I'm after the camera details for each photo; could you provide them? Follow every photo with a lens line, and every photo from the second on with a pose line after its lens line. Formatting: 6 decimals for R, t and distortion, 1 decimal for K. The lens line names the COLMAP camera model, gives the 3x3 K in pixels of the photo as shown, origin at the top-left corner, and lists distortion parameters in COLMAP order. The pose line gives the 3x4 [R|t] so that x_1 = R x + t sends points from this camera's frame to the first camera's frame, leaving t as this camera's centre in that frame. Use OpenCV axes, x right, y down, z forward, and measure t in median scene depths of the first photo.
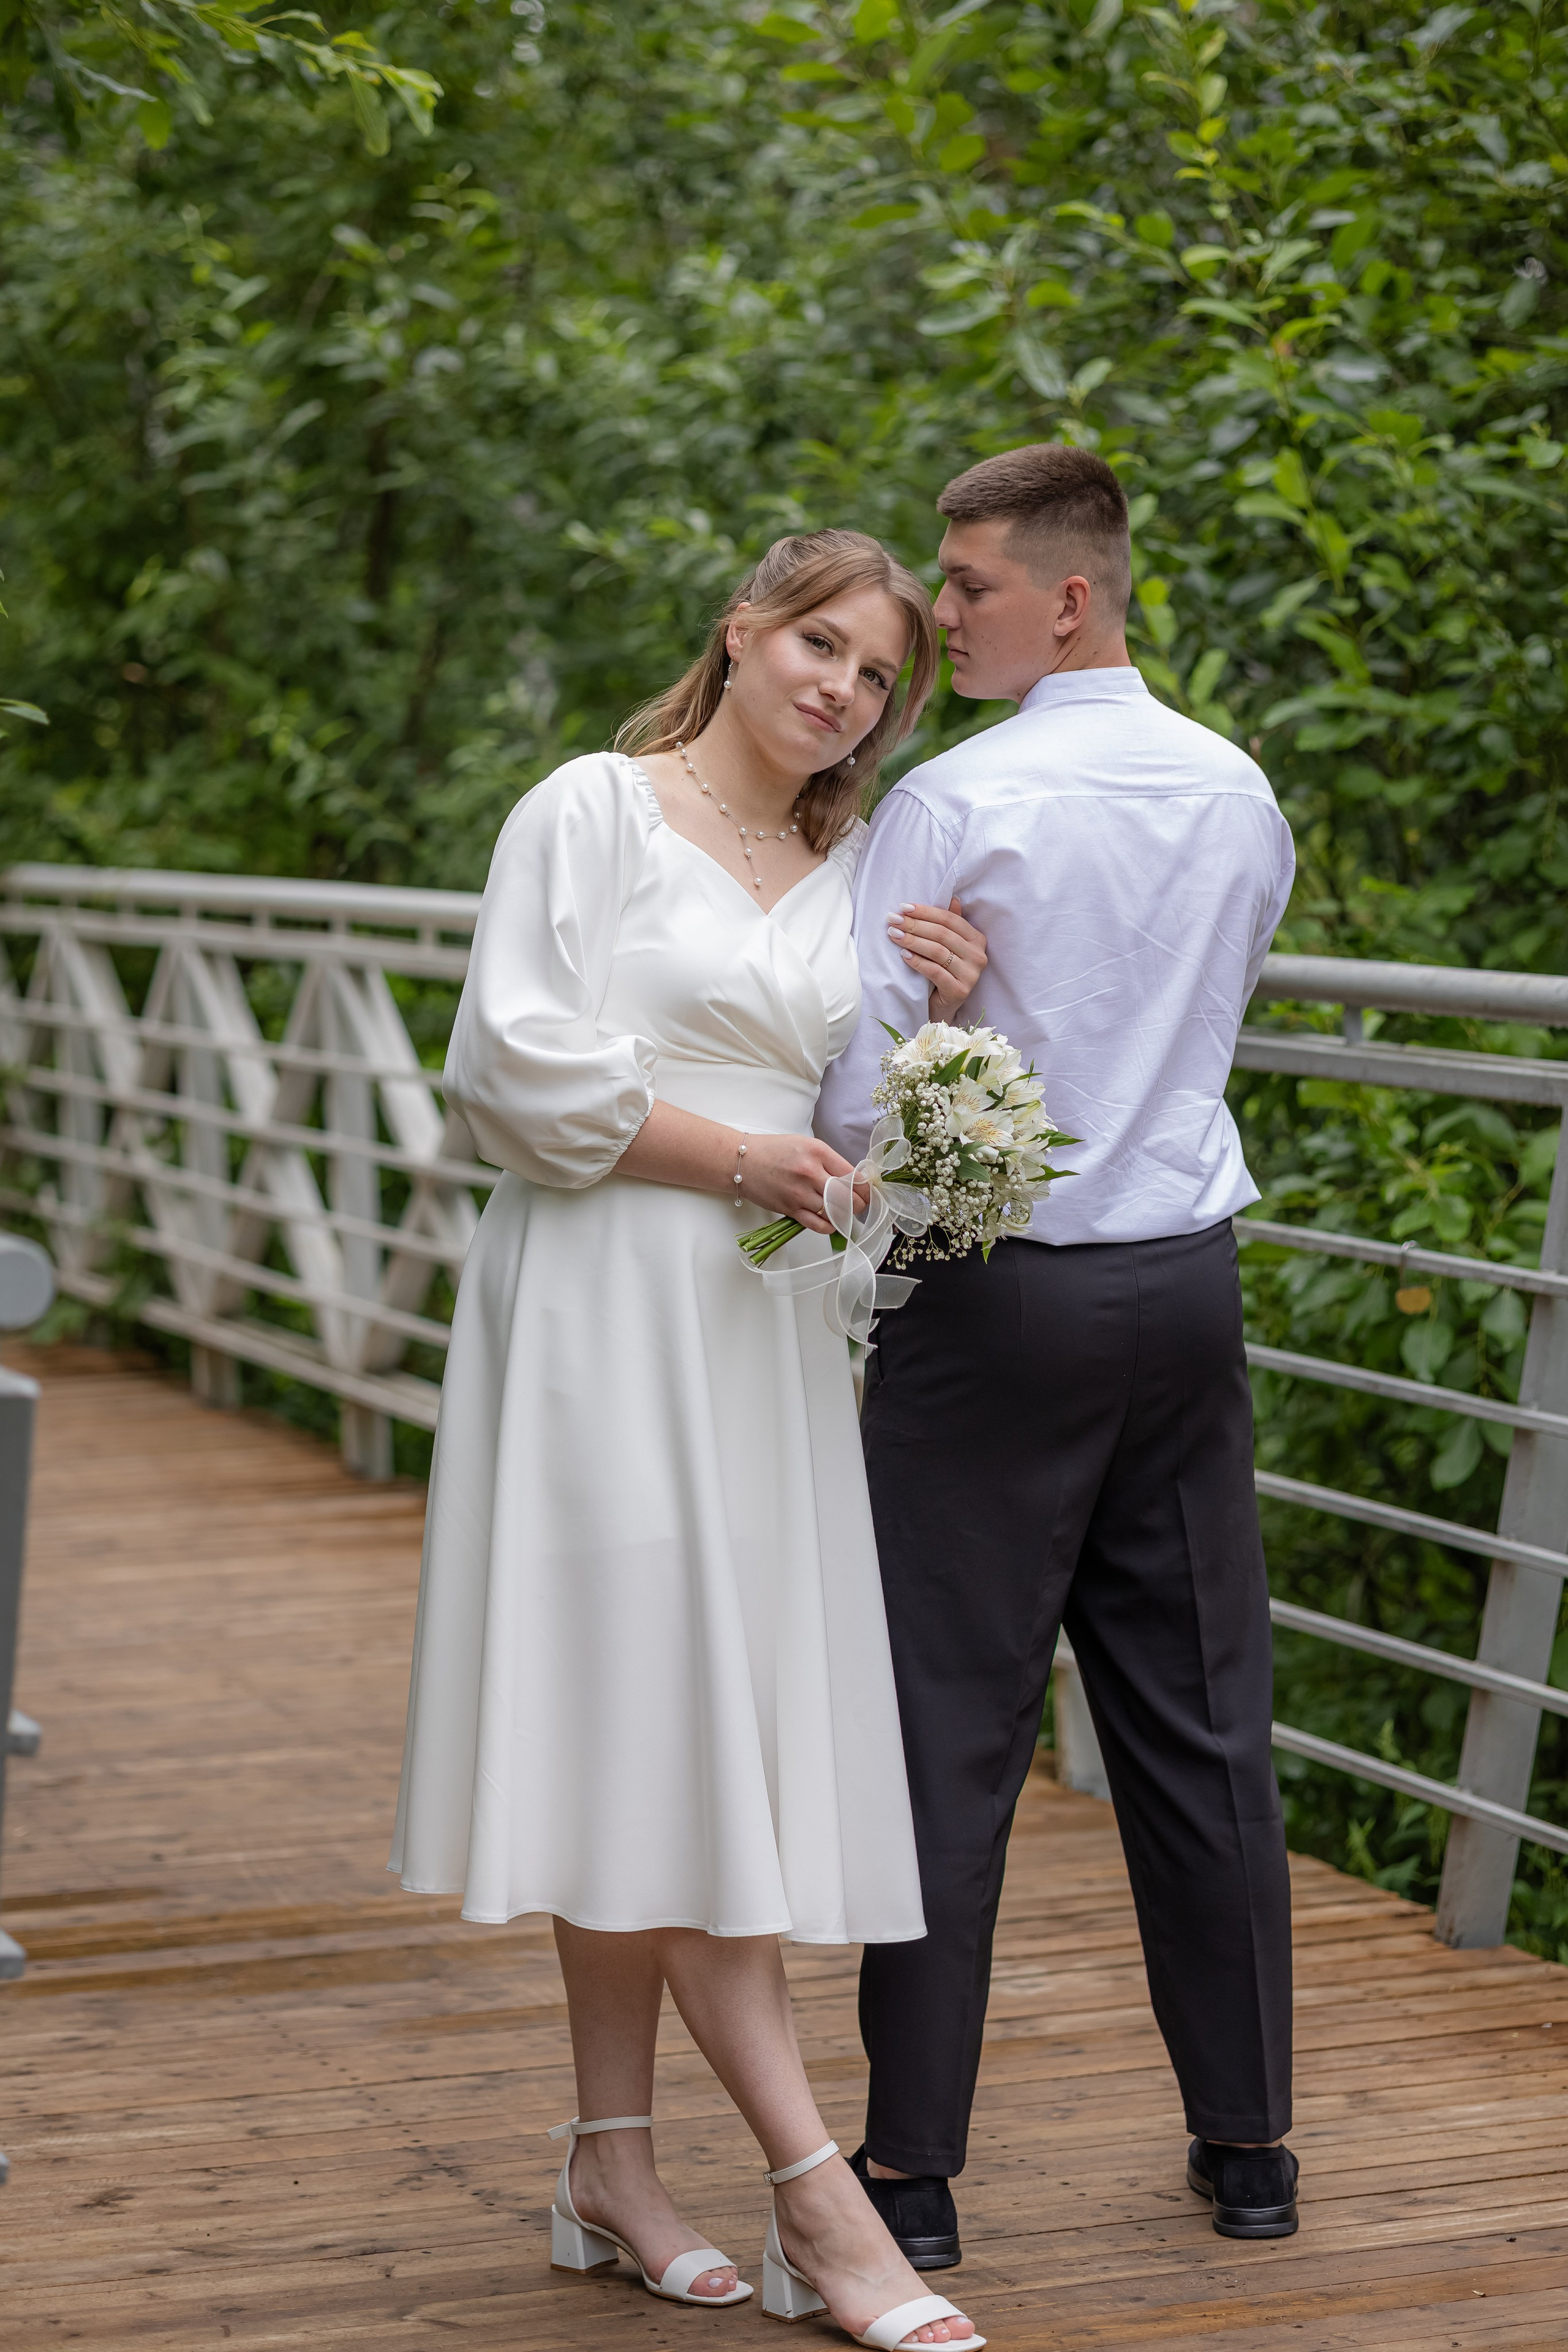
lens RADIAL K [[5735.4, 0, 788.0], [0, 5735.4, 1184.2], [0, 0, 1]] dist [-0.099780, 0.000000]
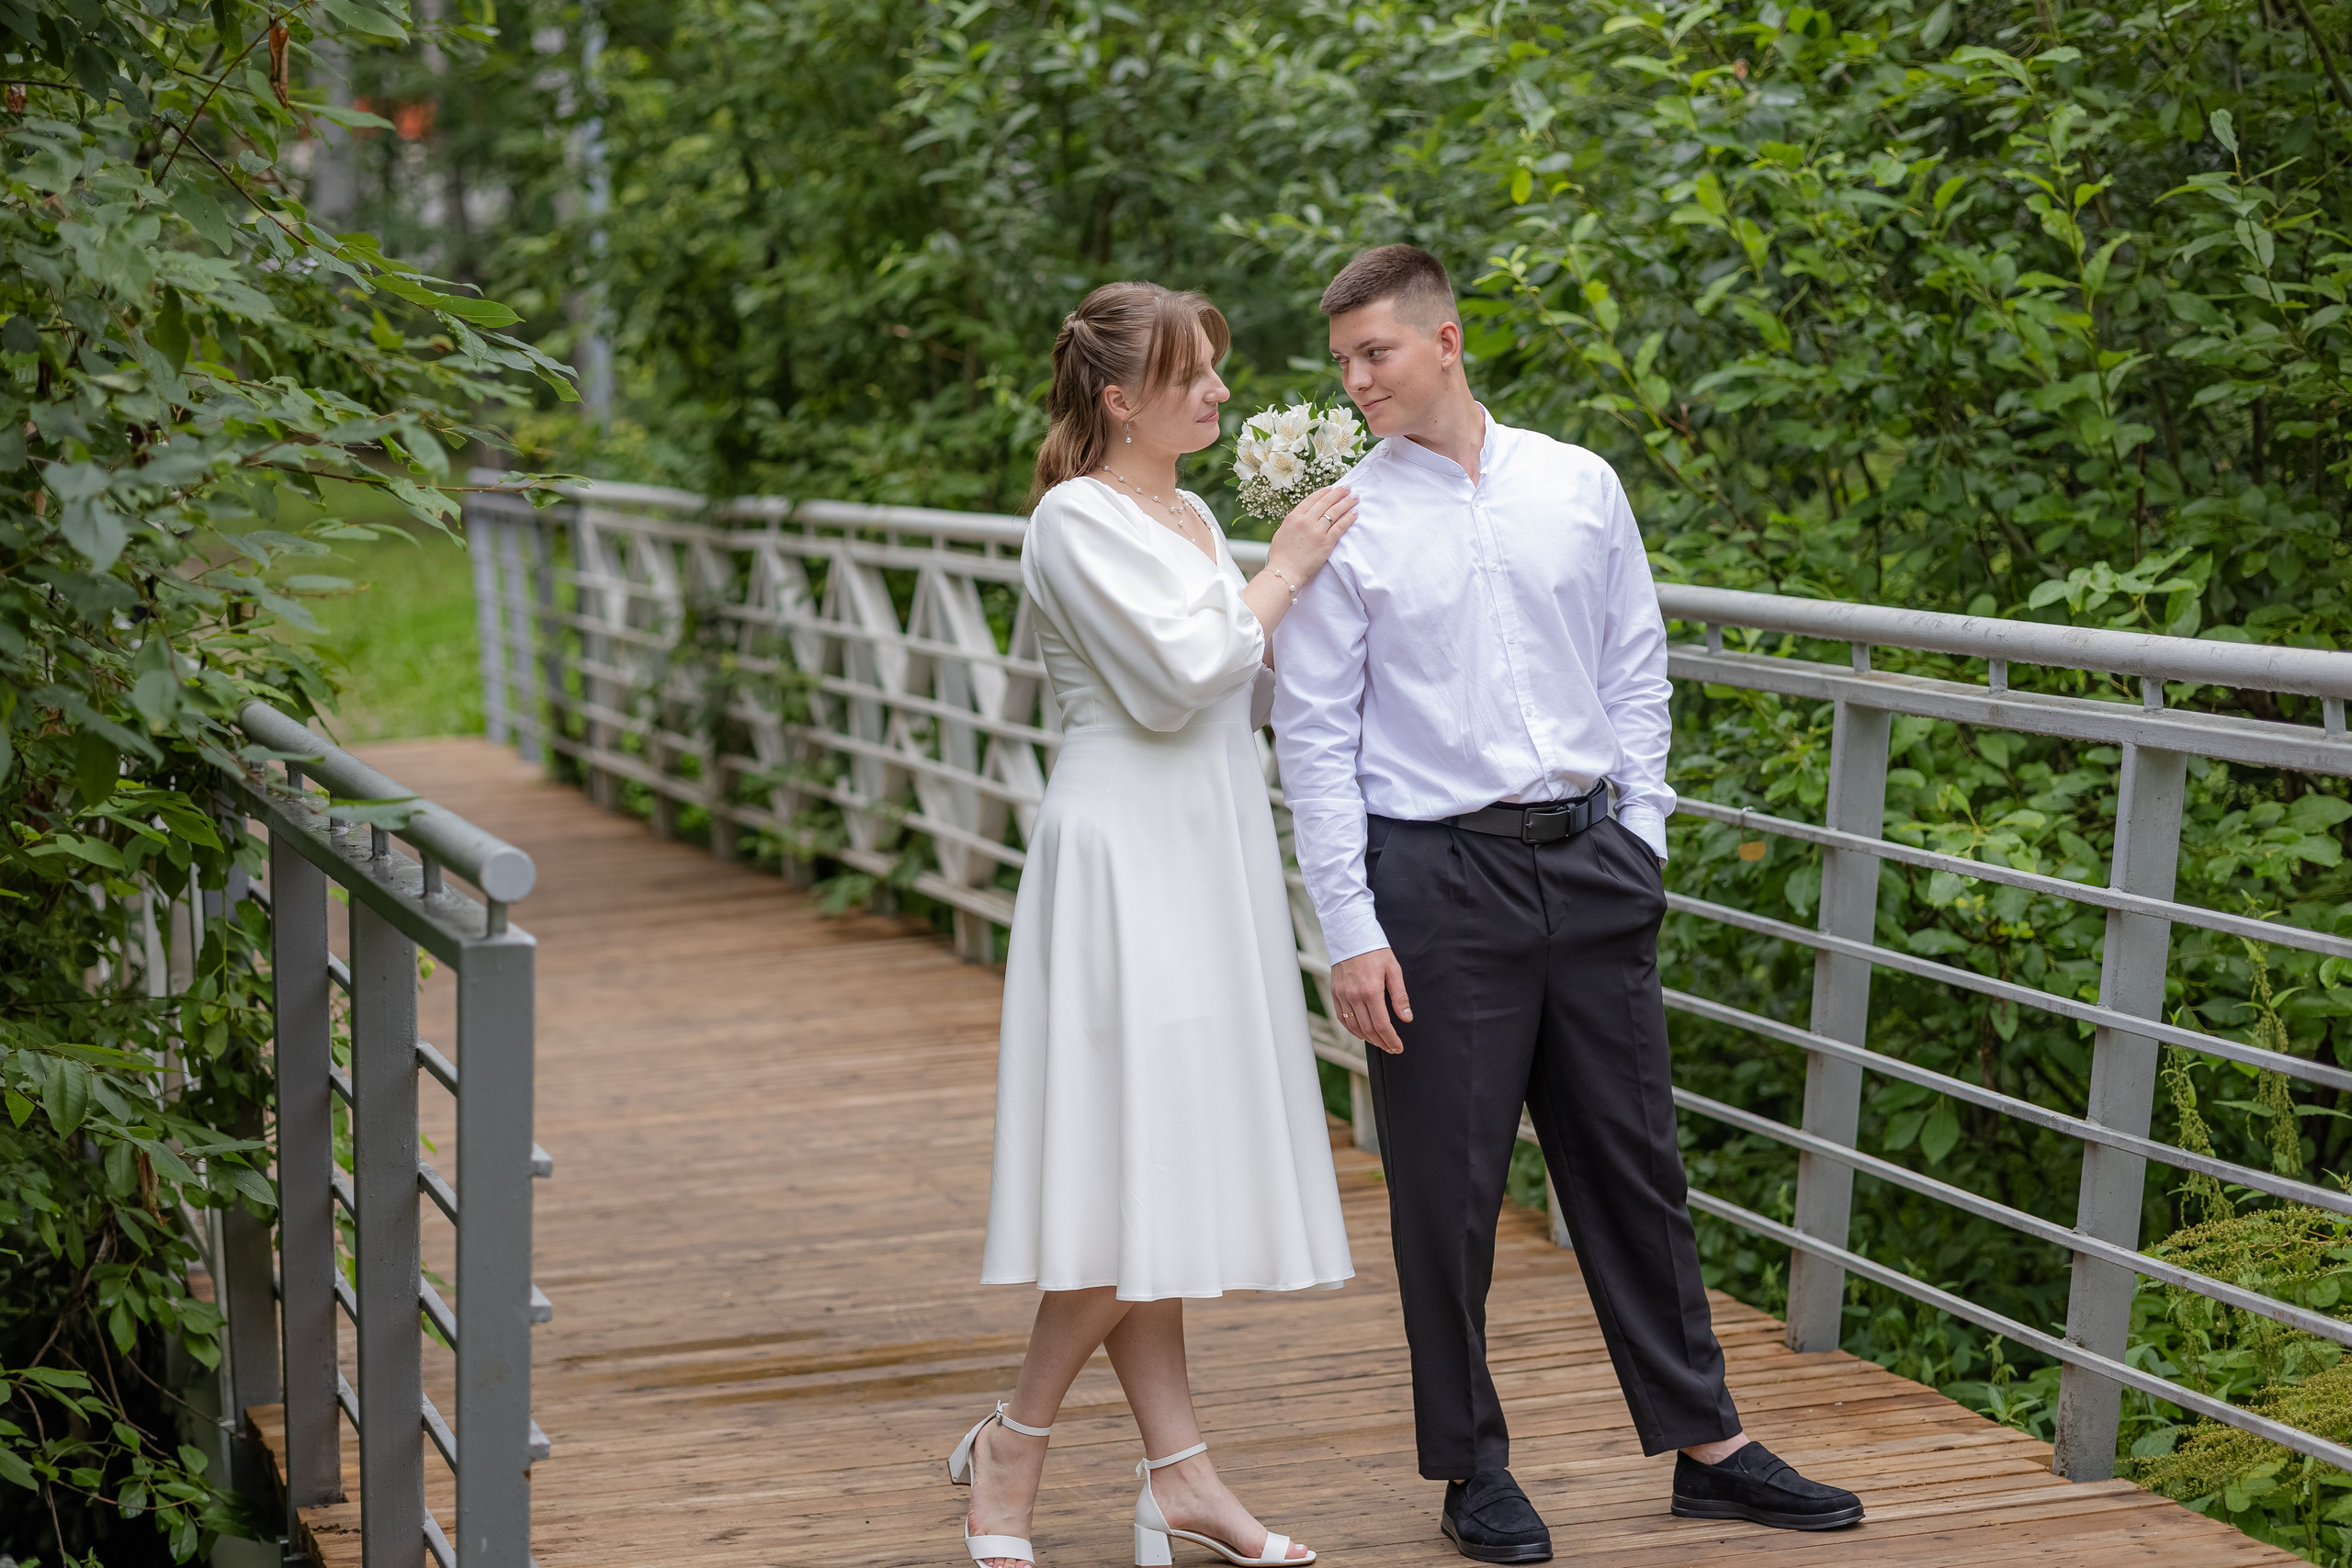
lens RADIAL K [[5734.9, 0, 1173.0], [0, 5734.9, 777.6], [0, 0, 1]] dist [-0.099780, 0.000000]
pose [[0.994503, -0.027672, -0.100983, 0.063713], [0.028294, 0.999588, 0.004734, -0.003607], [0.100810, -0.007566, 0.994877, -0.172646]]
